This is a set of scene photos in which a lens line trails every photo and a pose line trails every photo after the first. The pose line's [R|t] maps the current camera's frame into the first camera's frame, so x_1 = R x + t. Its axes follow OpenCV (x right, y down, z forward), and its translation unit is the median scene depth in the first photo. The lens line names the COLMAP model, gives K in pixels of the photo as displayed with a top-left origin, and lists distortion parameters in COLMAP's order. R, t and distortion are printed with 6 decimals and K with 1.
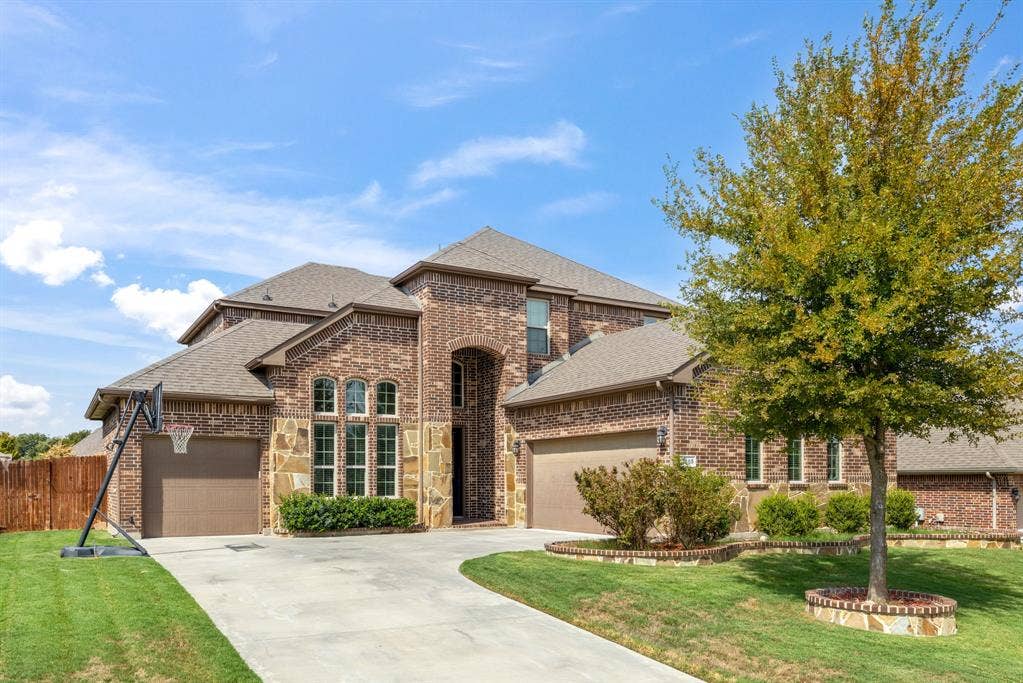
lens RADIAL K [[797.5, 0, 489.3], [0, 797.5, 467.1], [0, 0, 1]] dist [-0.010052, -0.002621]
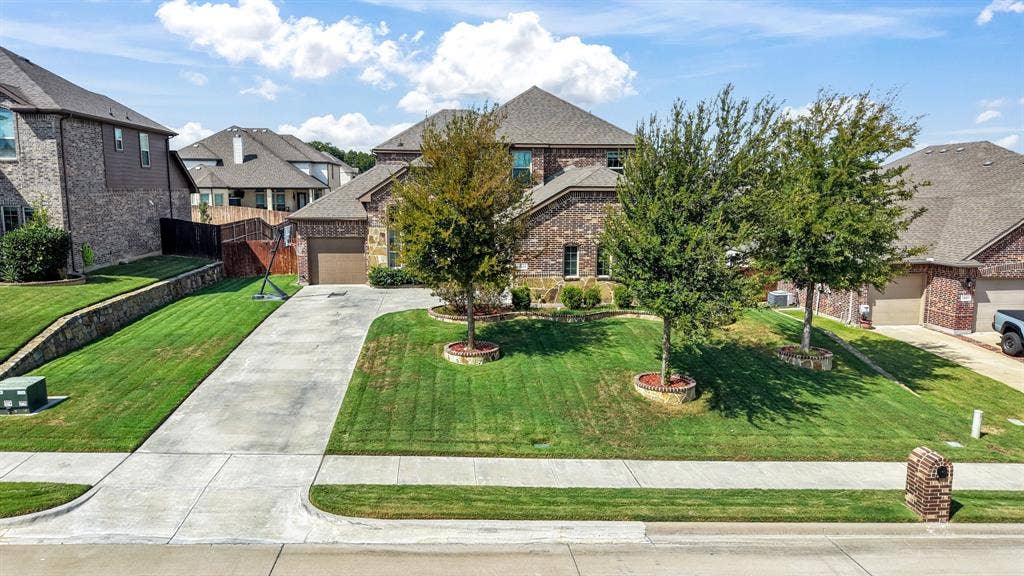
lens RADIAL K [[699.9, 0, 510.5], [0, 699.9, 287.6], [0, 0, 1]] dist [0.029803, -0.041439]
pose [[0.917889, 0.060800, -0.392153, 0.727722], [0.001646, 0.987602, 0.156972, -0.181782], [0.396834, -0.144728, 0.906408, -0.452343]]
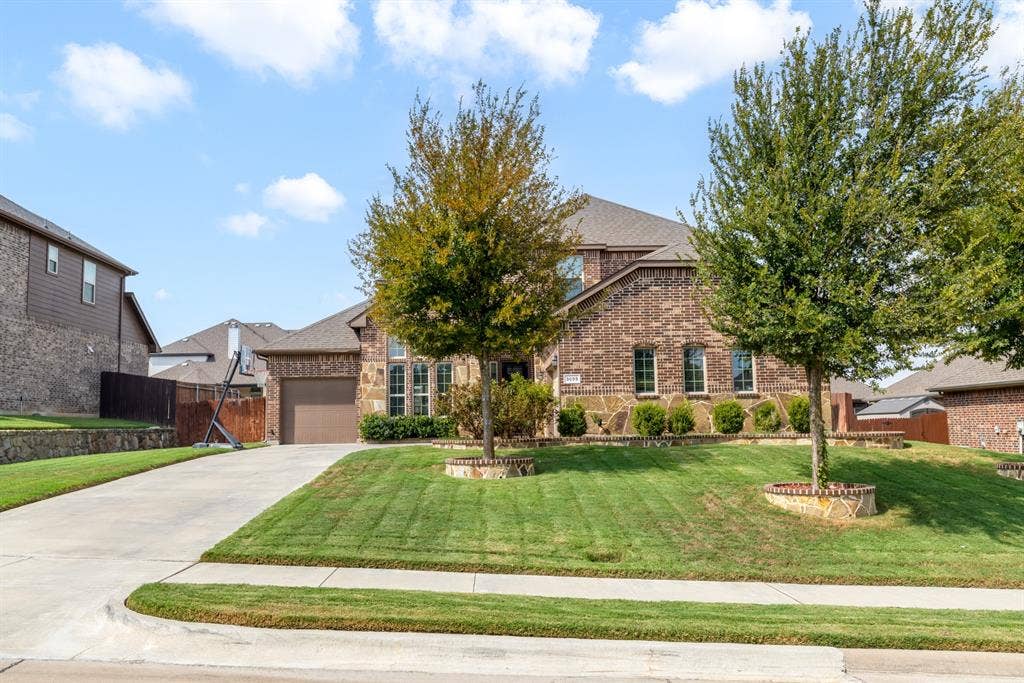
lens RADIAL K [[837.8, 0, 494.0], [0, 837.8, 338.7], [0, 0, 1]] dist [-0.016503, 0.008415]
pose [[0.878861, -0.066307, -0.472448, 0.643601], [0.024727, 0.995294, -0.093689, 0.042818], [0.476437, 0.070657, 0.876365, -0.216704]]
